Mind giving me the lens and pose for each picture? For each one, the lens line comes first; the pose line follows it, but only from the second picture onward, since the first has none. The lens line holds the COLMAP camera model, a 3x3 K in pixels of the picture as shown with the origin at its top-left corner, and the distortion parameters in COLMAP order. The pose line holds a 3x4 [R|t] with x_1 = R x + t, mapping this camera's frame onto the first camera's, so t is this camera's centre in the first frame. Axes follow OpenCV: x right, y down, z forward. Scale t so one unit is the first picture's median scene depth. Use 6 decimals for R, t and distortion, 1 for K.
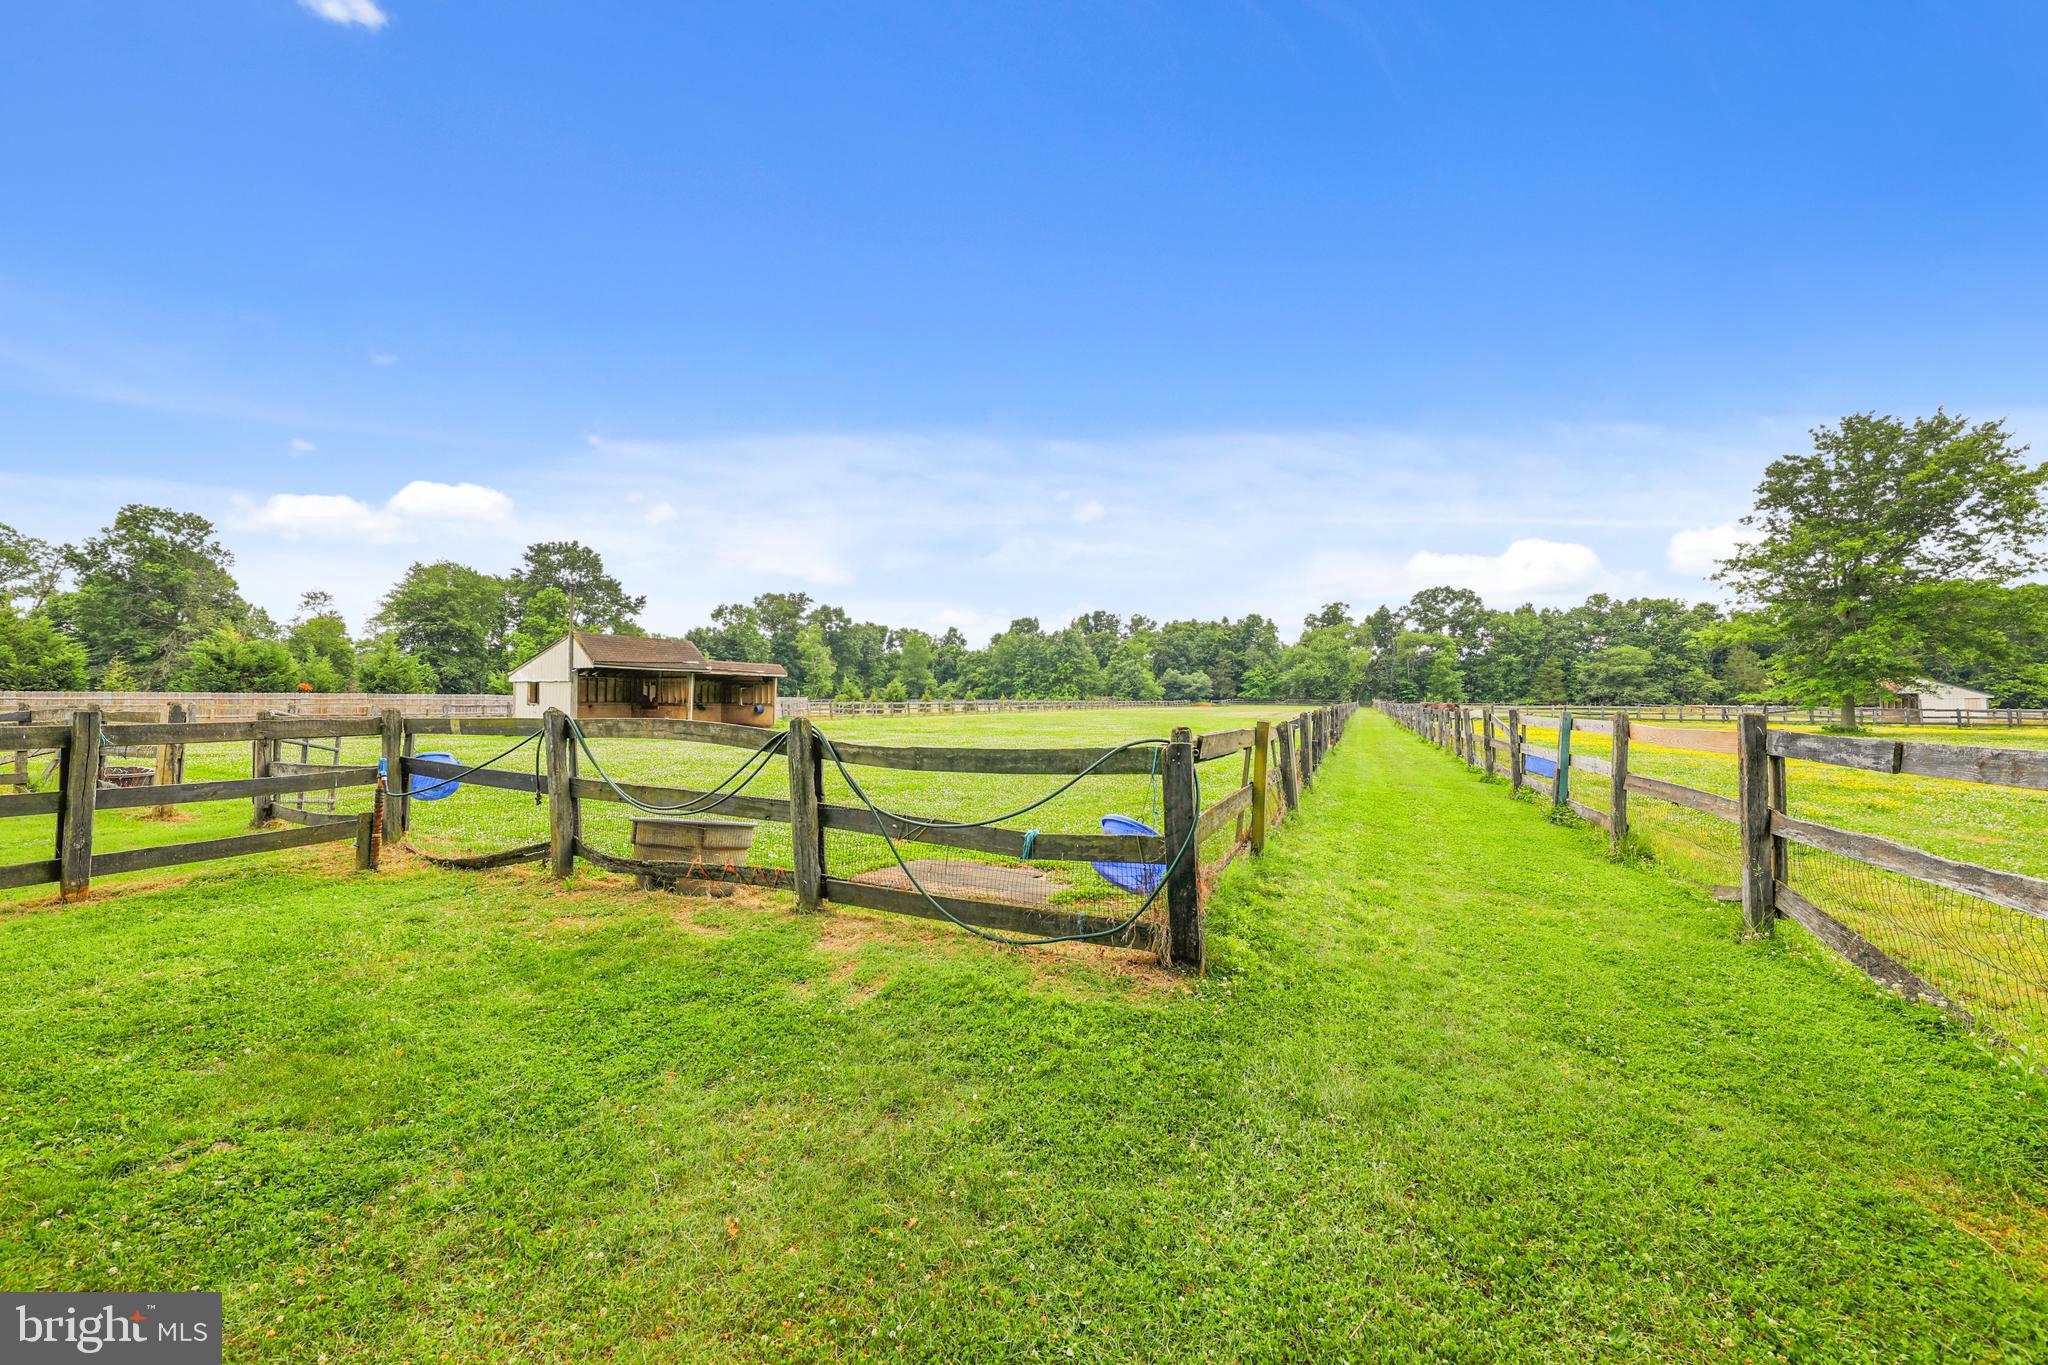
lens RADIAL K [[712.6, 0, 1024.0], [0, 712.6, 691.3], [0, 0, 1]] dist [0.000279, -0.000110]
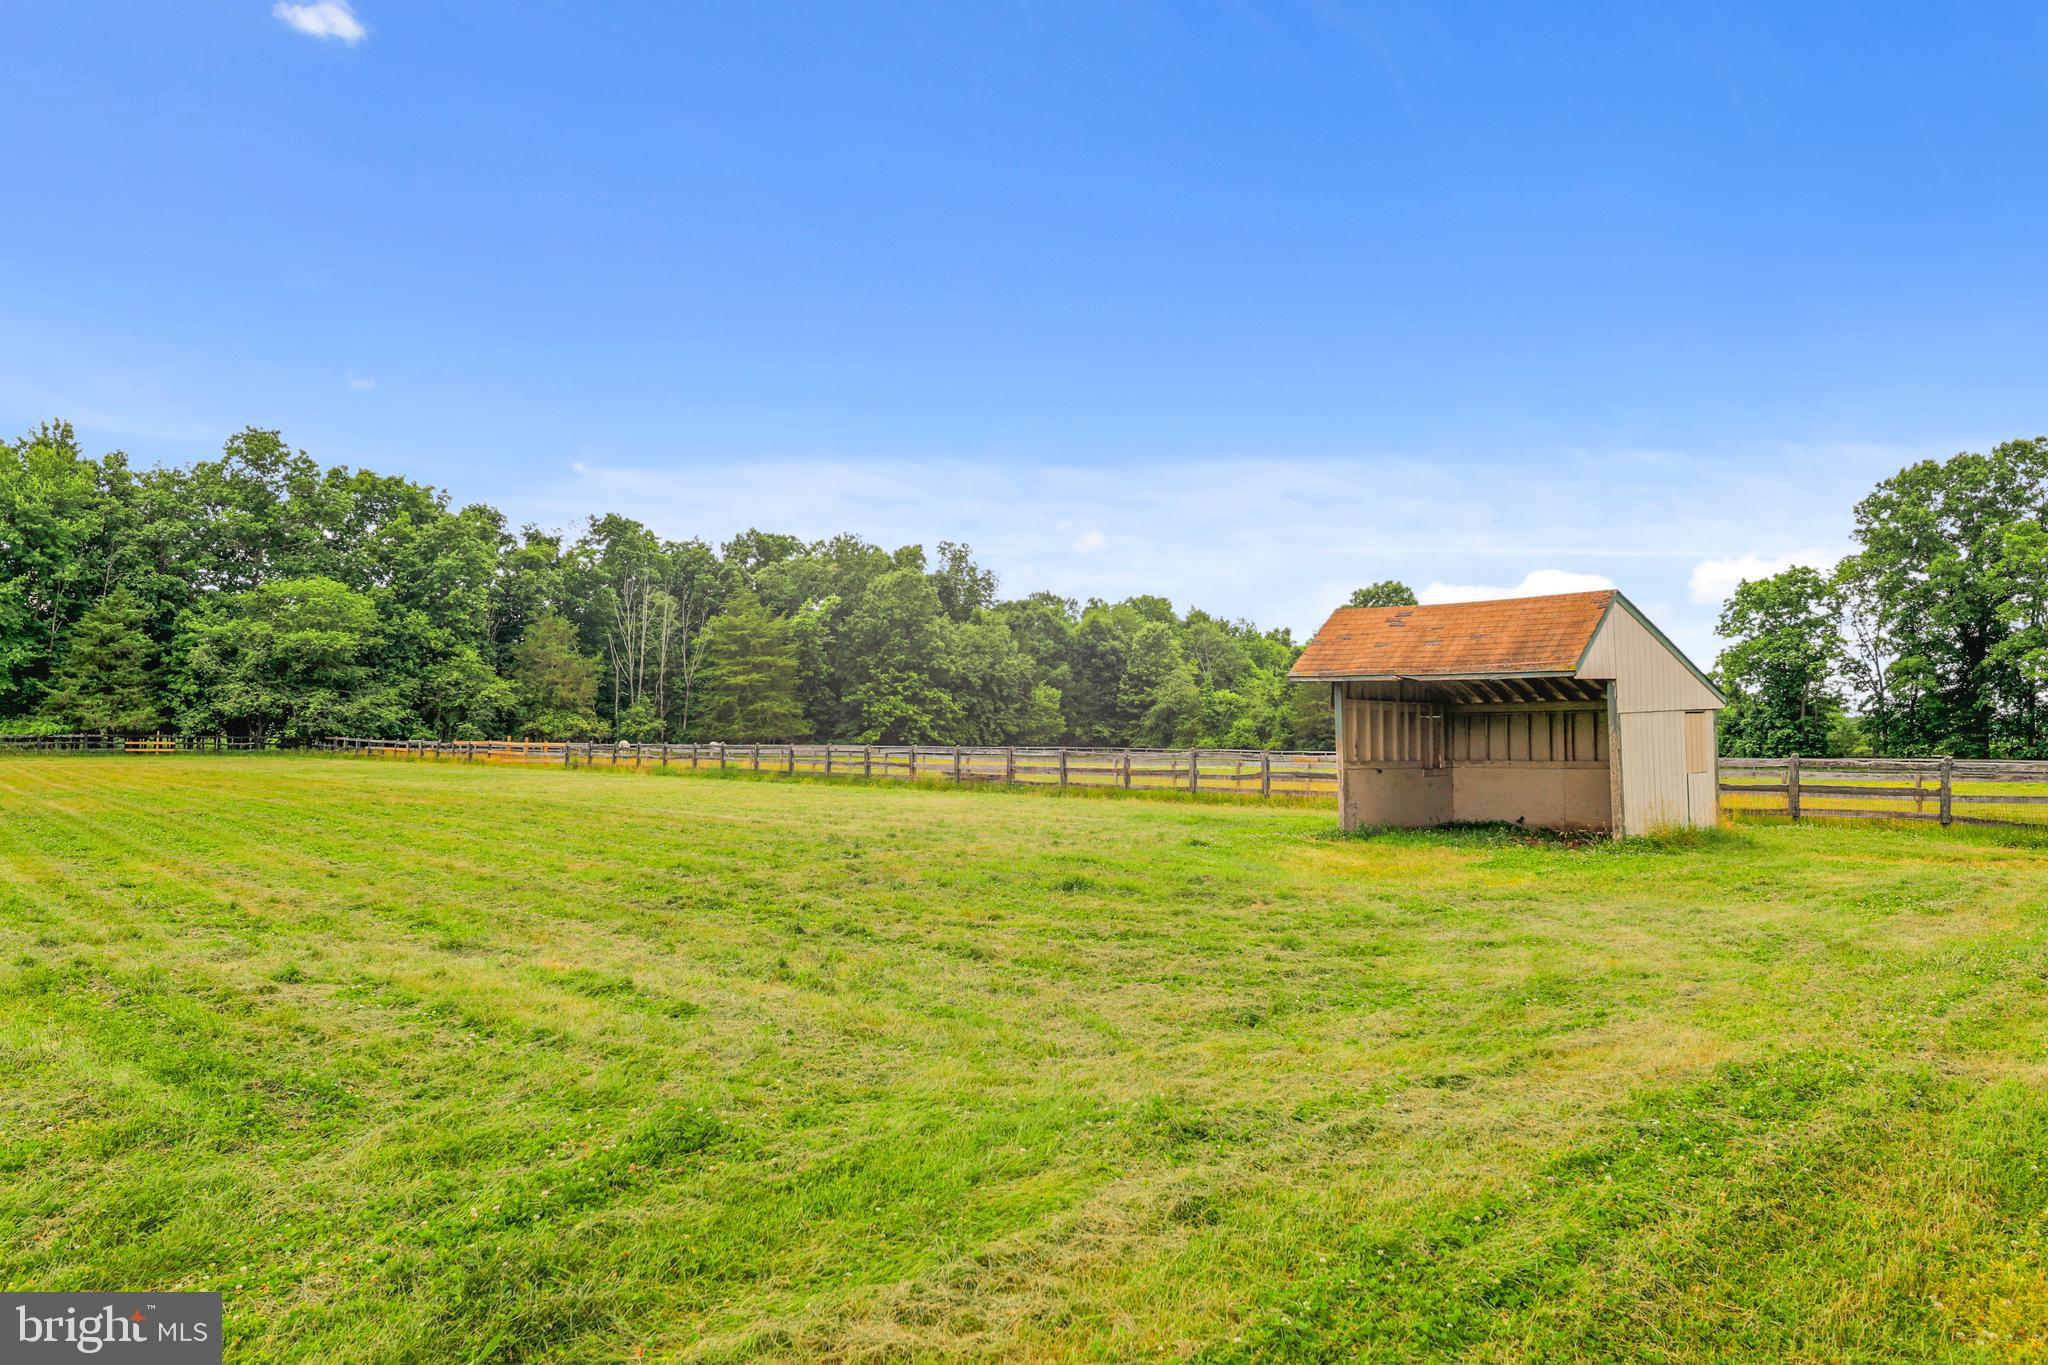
lens RADIAL K [[1421.7, 0, 1023.2], [0, 1421.7, 684.1], [0, 0, 1]] dist [0.001008, 0.001280]
pose [[0.412793, 0.032530, 0.910244, 0.089613], [-0.013036, 0.999471, -0.029807, 0.001918], [-0.910732, 0.000439, 0.412999, 0.099921]]
